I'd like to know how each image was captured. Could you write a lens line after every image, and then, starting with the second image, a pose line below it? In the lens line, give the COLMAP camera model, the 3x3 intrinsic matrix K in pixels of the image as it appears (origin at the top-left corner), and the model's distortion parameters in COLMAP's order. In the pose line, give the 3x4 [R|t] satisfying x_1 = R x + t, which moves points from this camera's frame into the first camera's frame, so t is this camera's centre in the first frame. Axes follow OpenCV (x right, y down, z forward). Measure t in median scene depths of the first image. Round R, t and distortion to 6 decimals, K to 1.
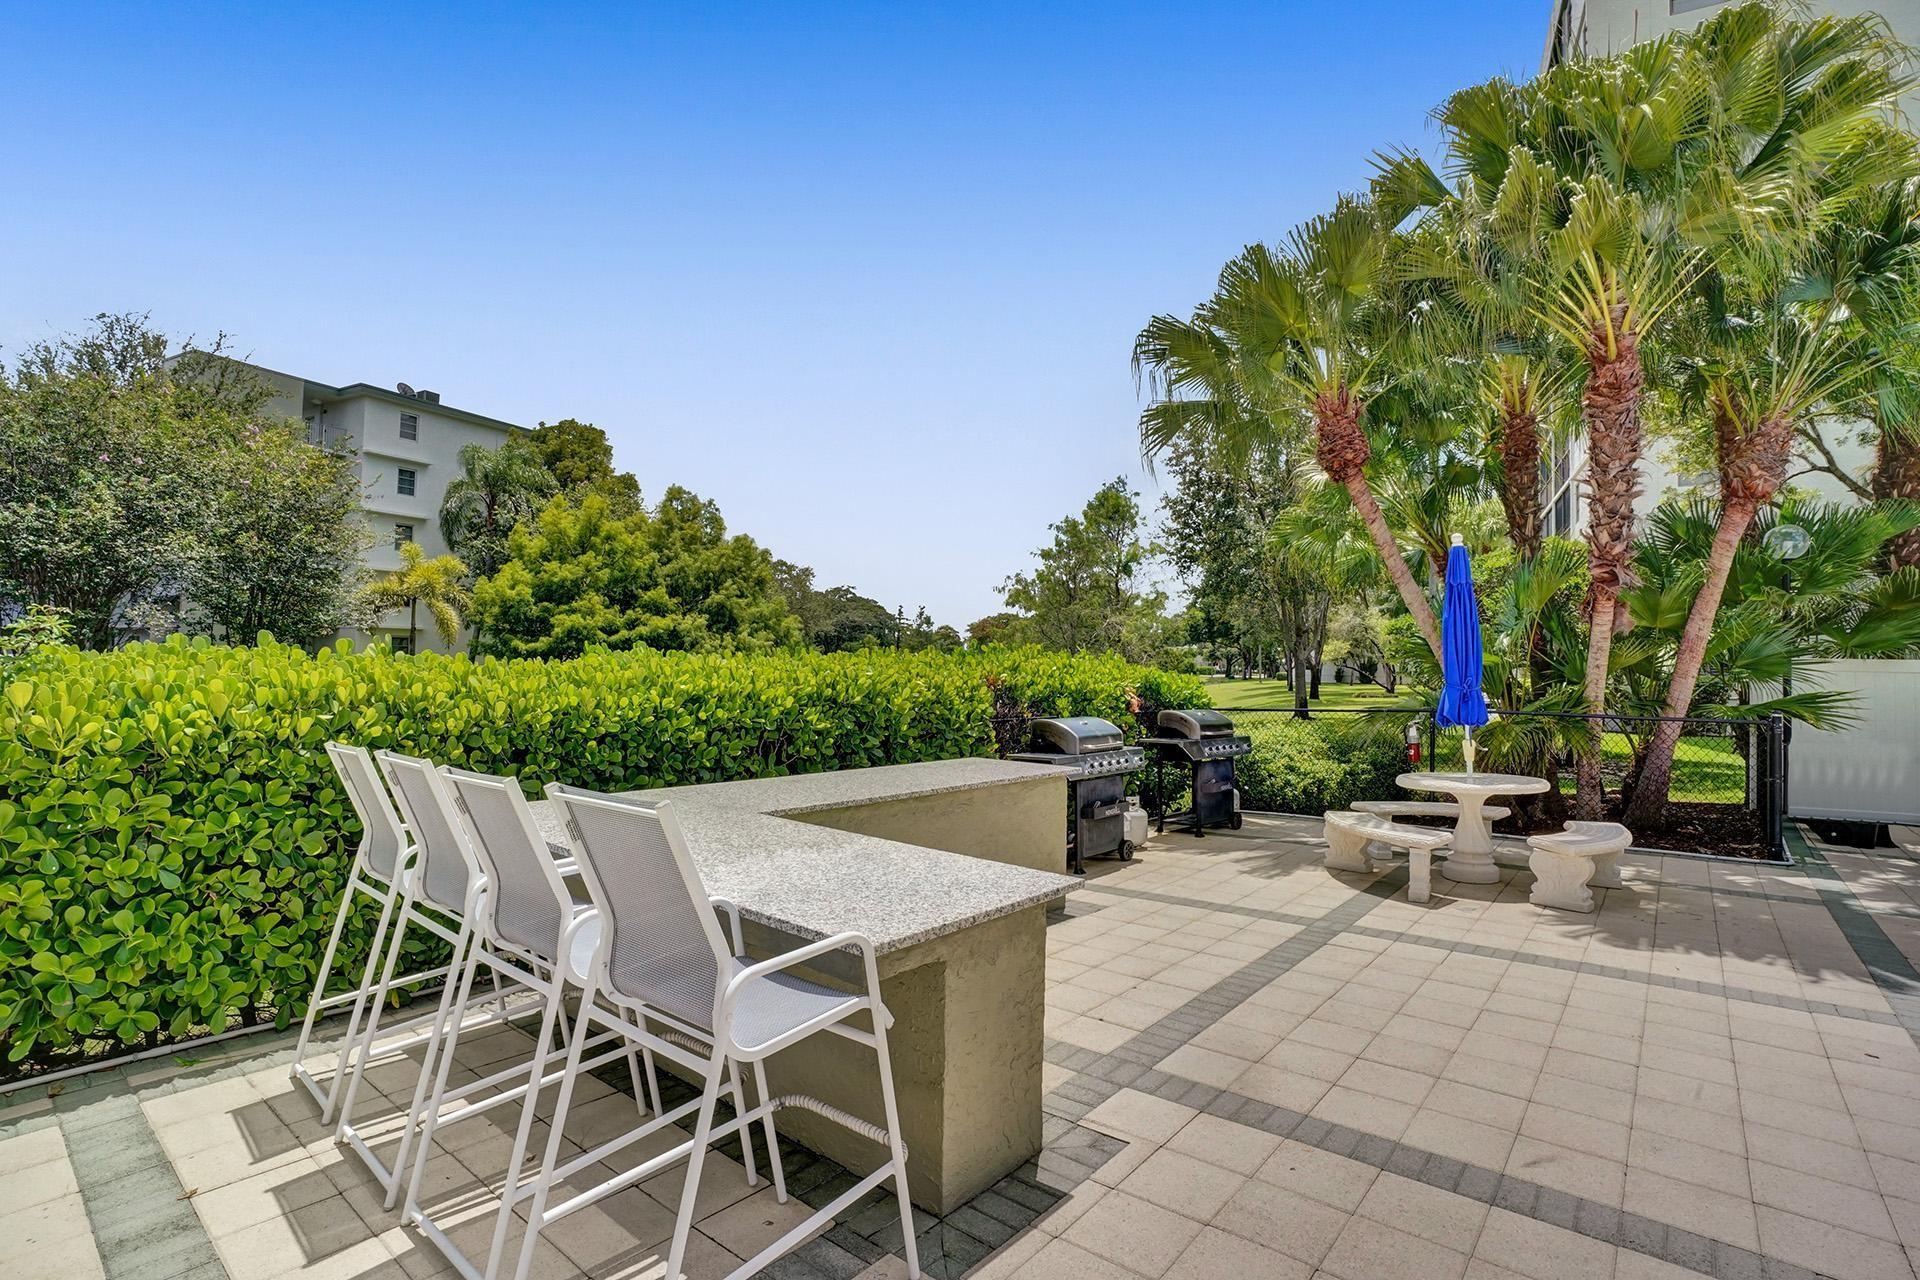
lens RADIAL K [[878.3, 0, 957.6], [0, 878.3, 658.2], [0, 0, 1]] dist [-0.068543, 0.024829]
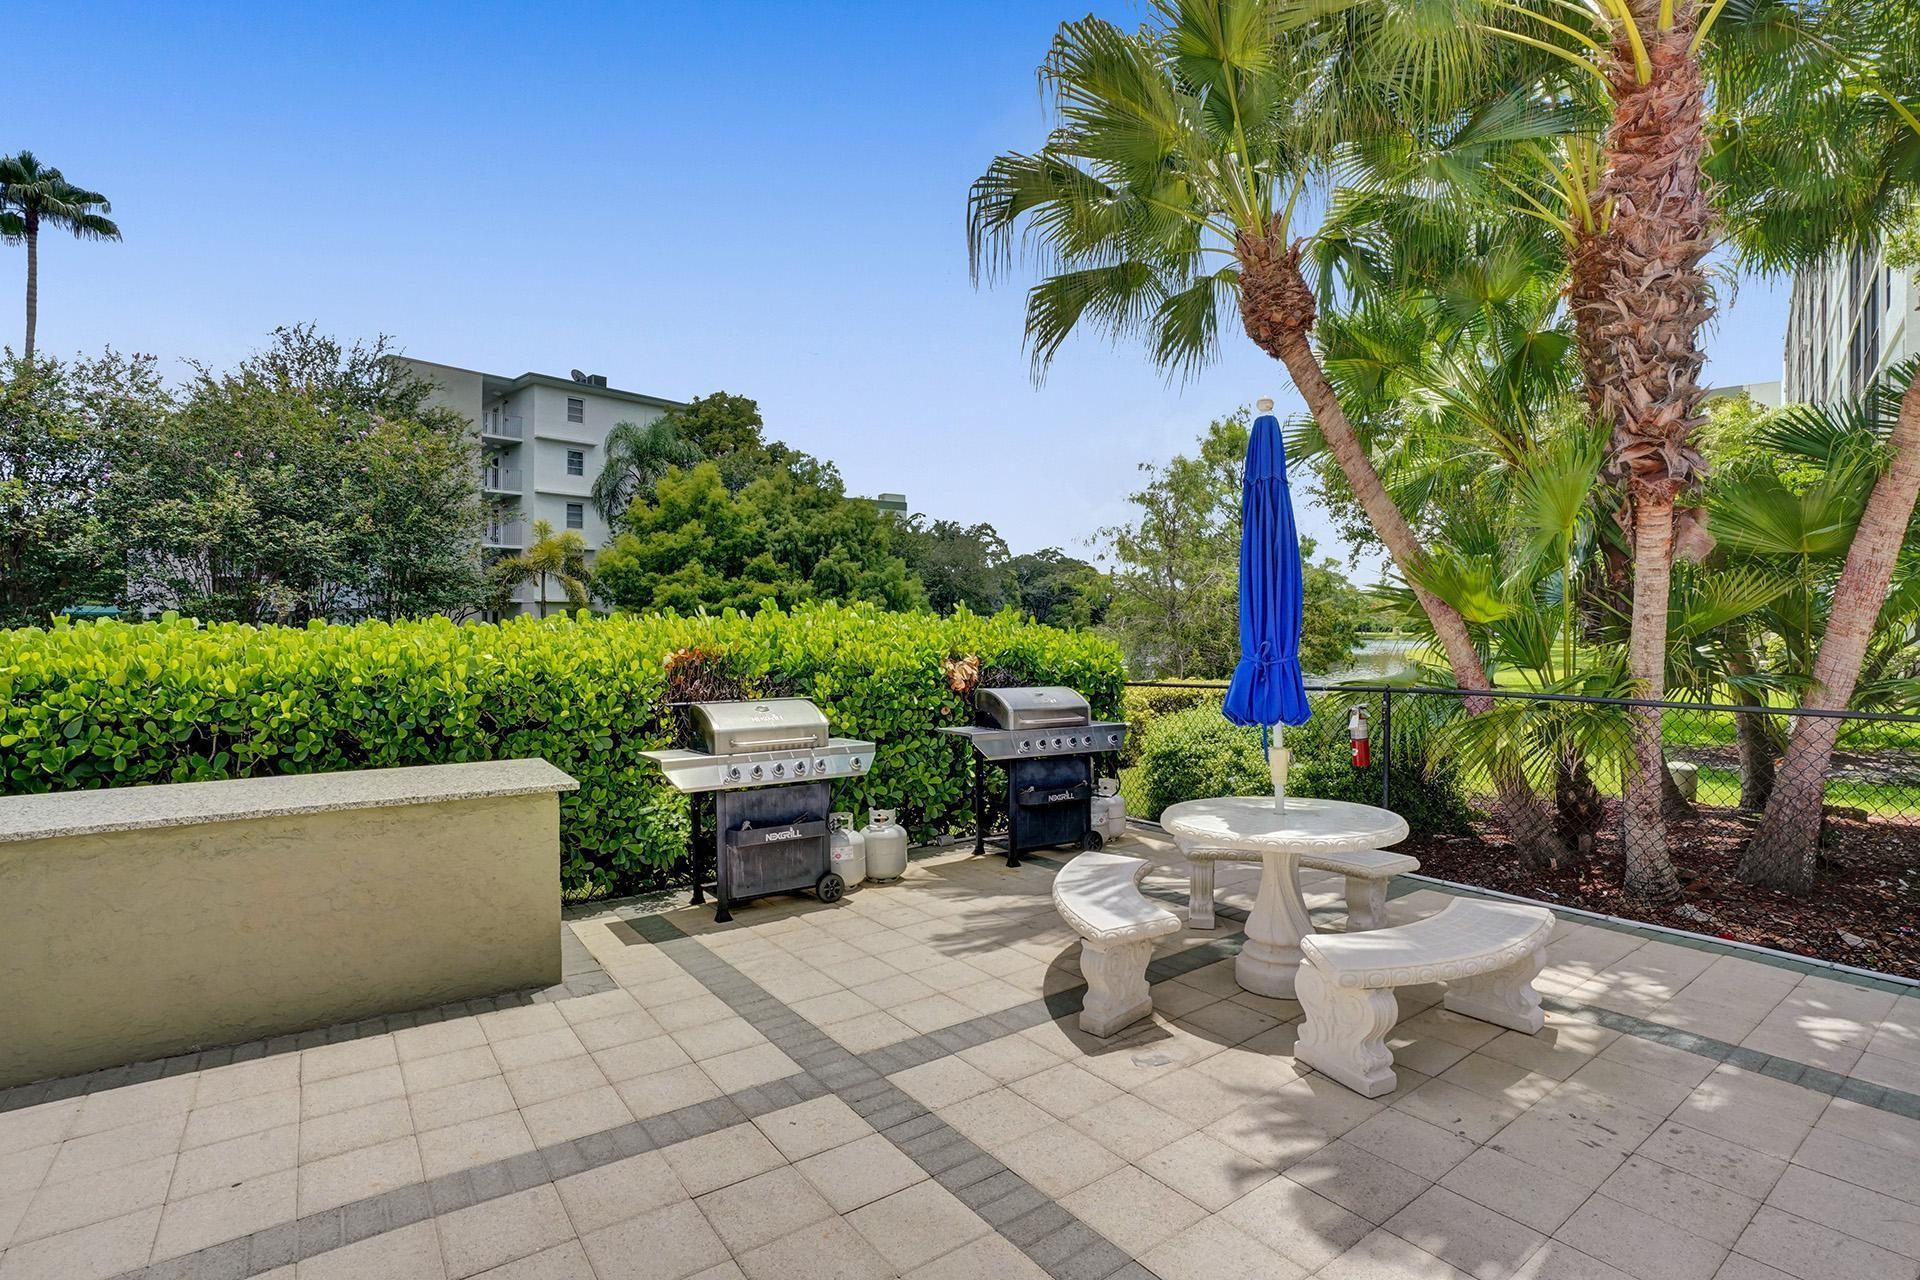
lens RADIAL K [[894.2, 0, 960.0], [0, 894.2, 640.0], [0, 0, 1]] dist [-0.069298, 0.025628]
pose [[0.970018, -0.012416, -0.242717, 0.112744], [0.017478, 0.999672, 0.018715, 0.001364], [0.242405, -0.022396, 0.969917, 0.077474]]
